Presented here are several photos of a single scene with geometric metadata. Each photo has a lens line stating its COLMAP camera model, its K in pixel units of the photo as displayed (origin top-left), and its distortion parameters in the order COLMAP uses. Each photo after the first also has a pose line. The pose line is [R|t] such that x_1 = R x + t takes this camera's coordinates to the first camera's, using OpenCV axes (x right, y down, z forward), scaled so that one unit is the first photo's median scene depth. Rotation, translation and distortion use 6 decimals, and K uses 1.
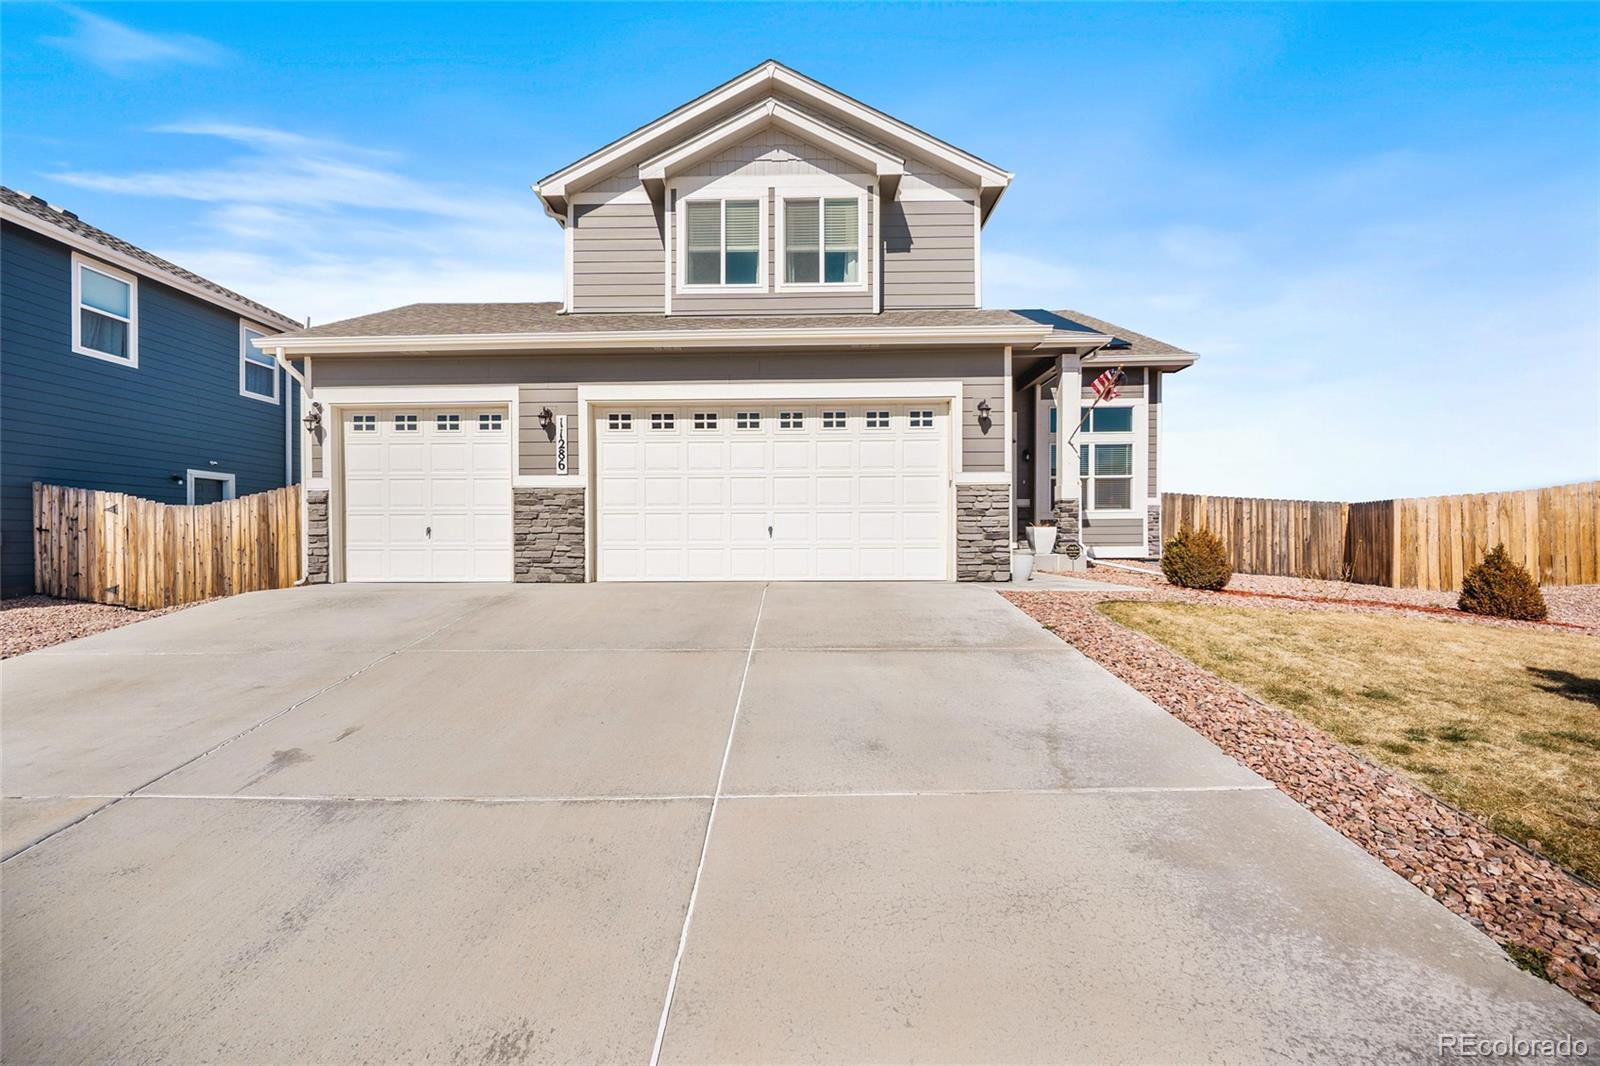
lens RADIAL K [[631.2, 0, 791.0], [0, 631.2, 539.2], [0, 0, 1]] dist [-0.003282, -0.000174]
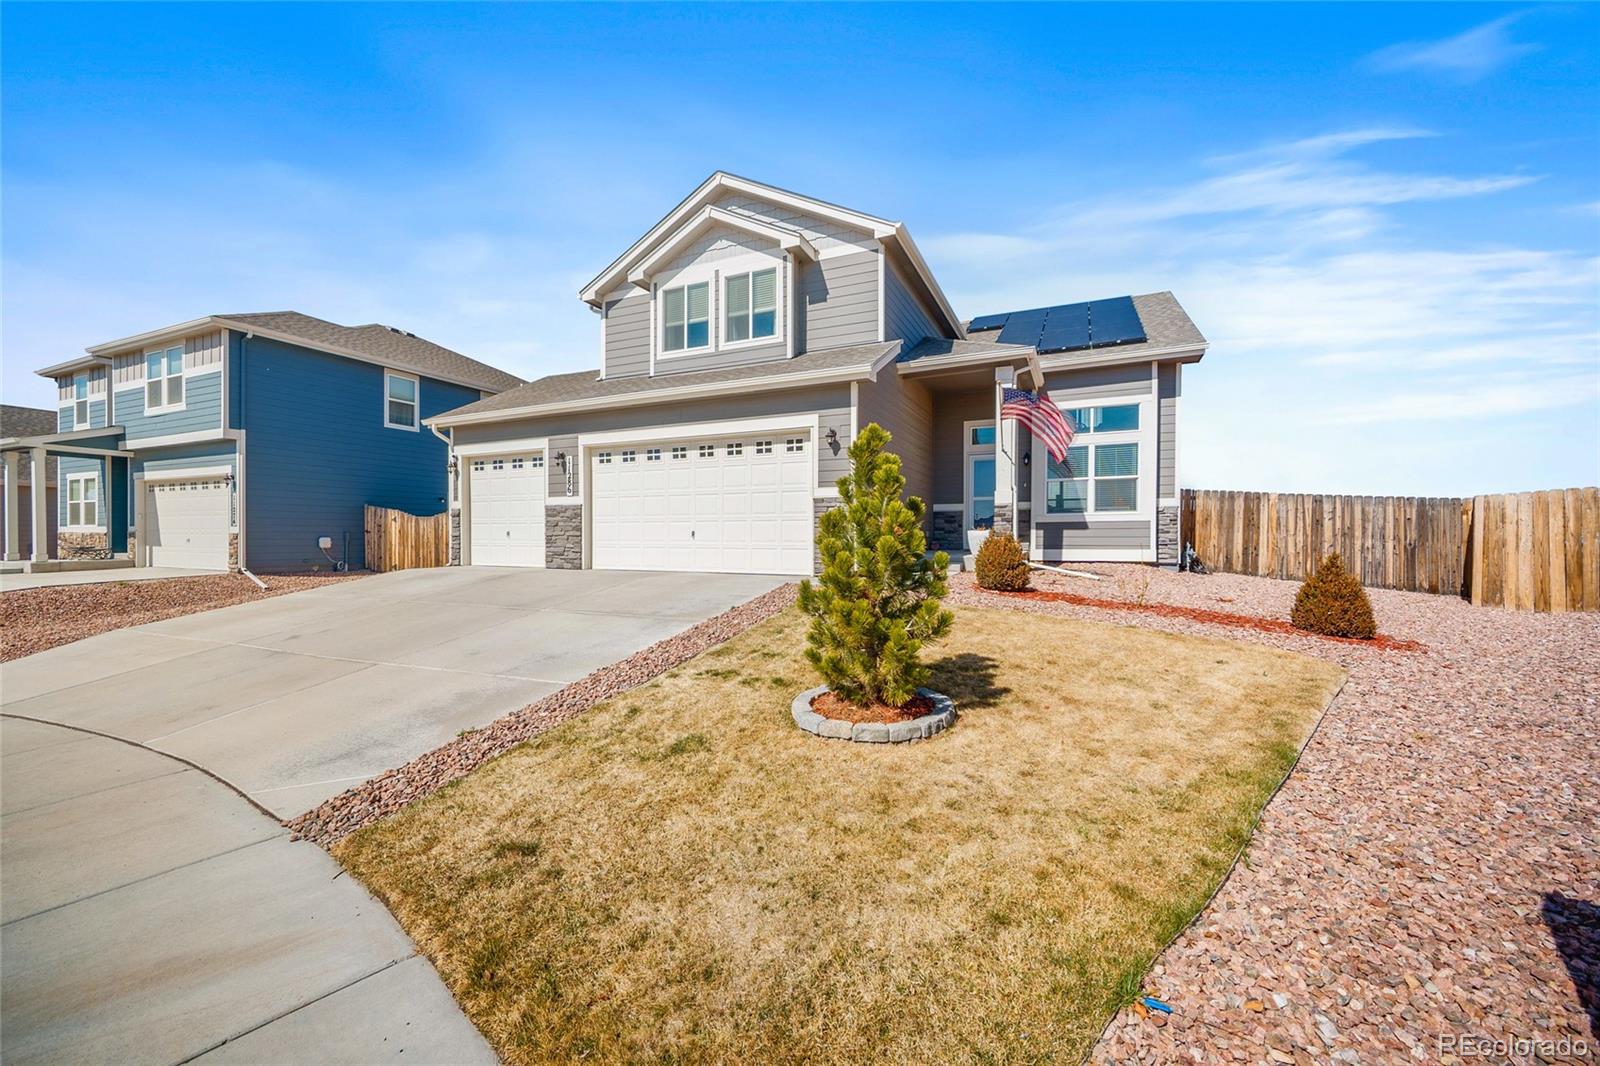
lens RADIAL K [[627.8, 0, 790.9], [0, 627.8, 538.8], [0, 0, 1]] dist [-0.004862, 0.000697]
pose [[0.913677, 0.007012, -0.406381, 0.640556], [-0.004699, 0.999967, 0.006690, -0.012803], [0.406415, -0.004203, 0.913679, -0.122965]]
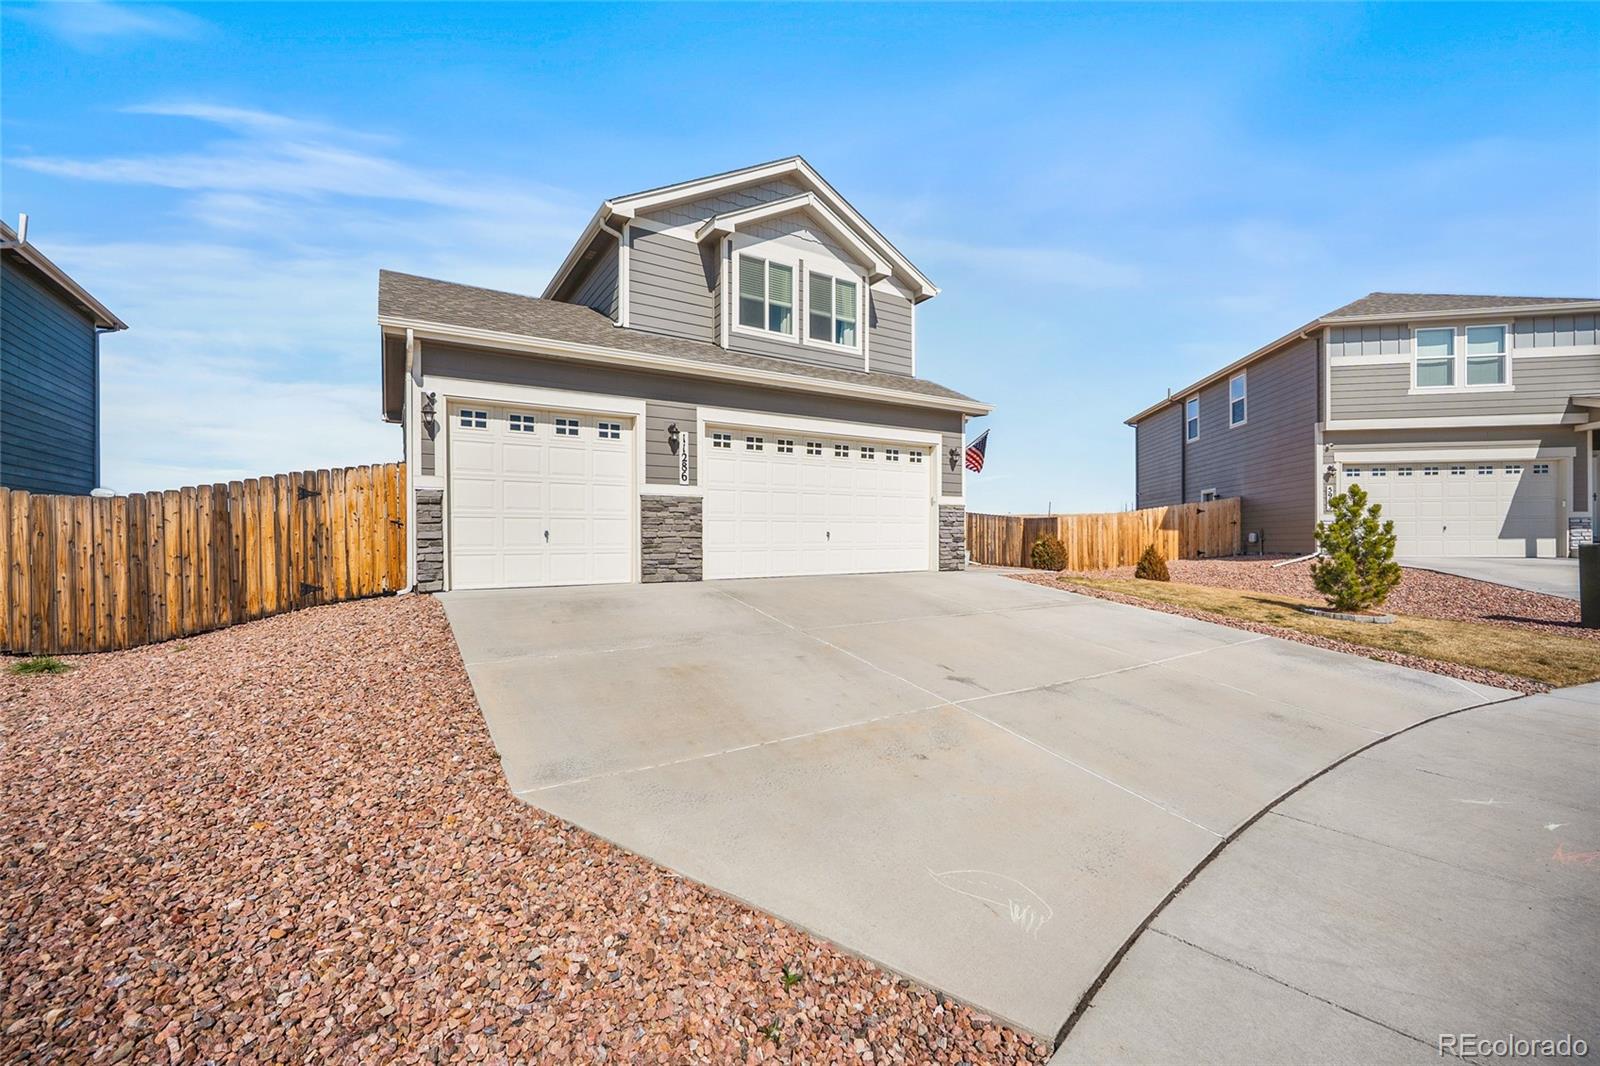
lens RADIAL K [[644.3, 0, 787.5], [0, 644.3, 533.4], [0, 0, 1]] dist [0.002024, 0.000420]
pose [[0.839735, 0.005140, 0.542971, -0.744350], [-0.000704, 0.999965, -0.008378, -0.006377], [-0.542995, 0.006653, 0.839709, -0.050721]]
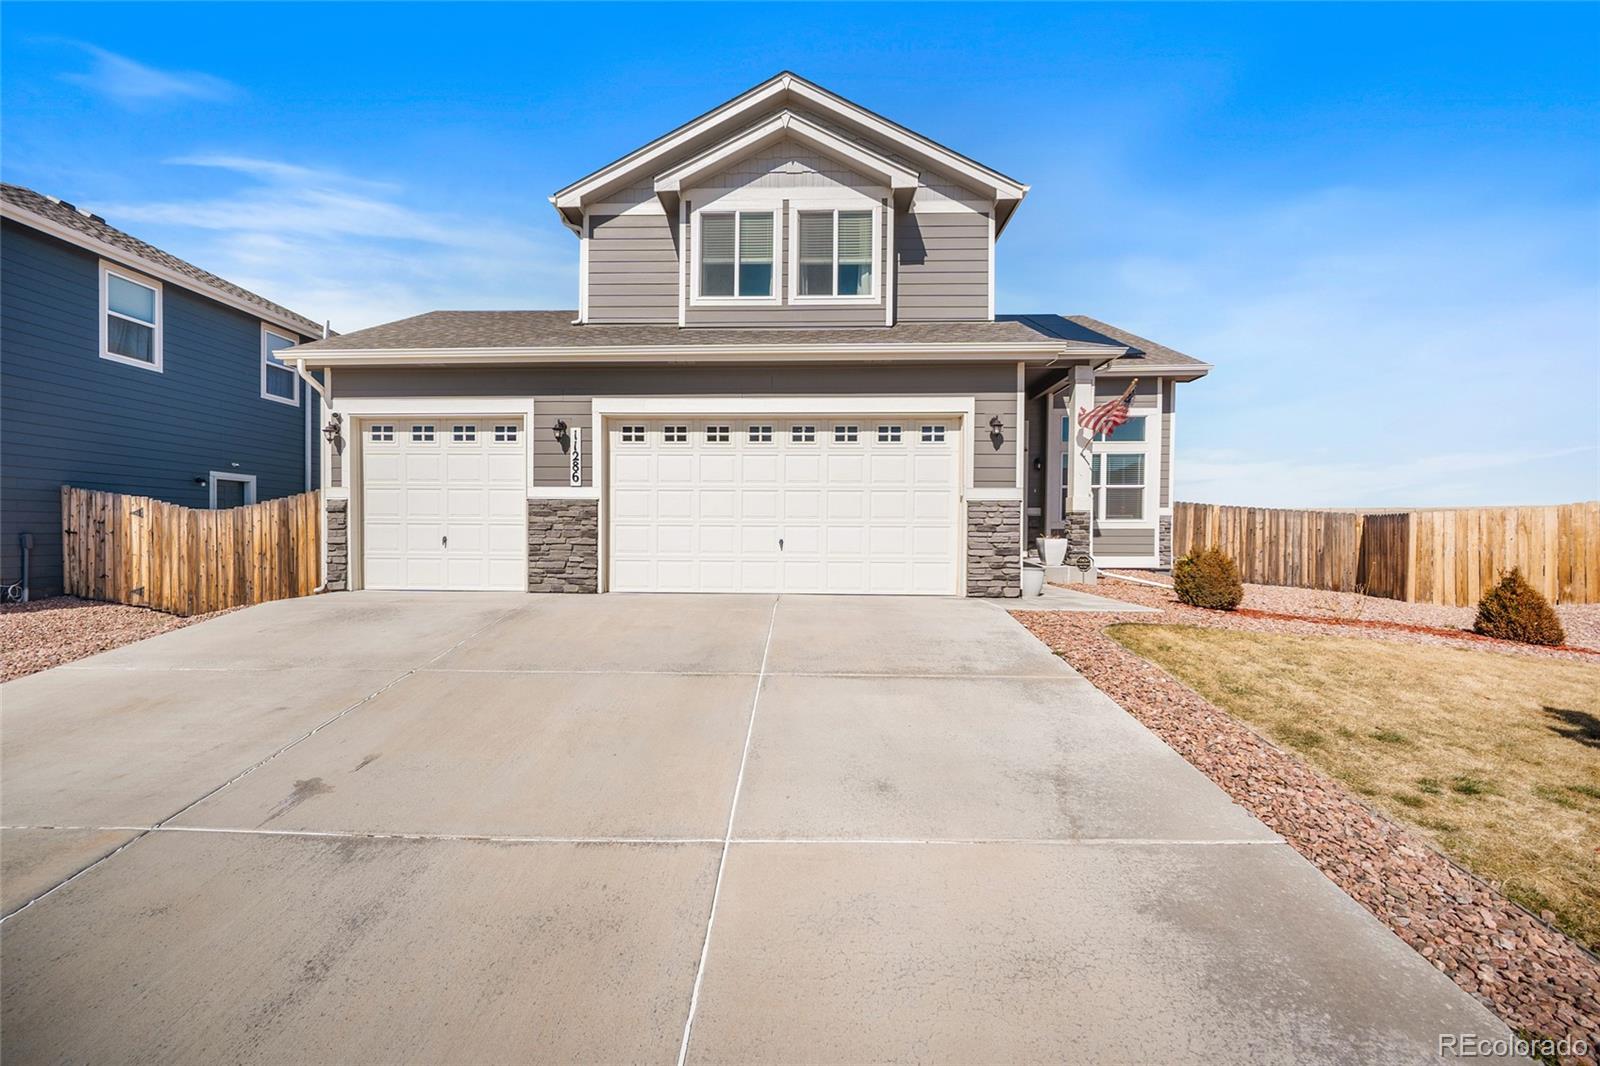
lens RADIAL K [[627.8, 0, 790.9], [0, 627.8, 538.8], [0, 0, 1]] dist [-0.004862, 0.000697]
pose [[0.999825, 0.010715, -0.015365, -0.001734], [-0.010589, 0.999910, 0.008271, -0.027217], [0.015452, -0.008107, 0.999848, -0.000447]]
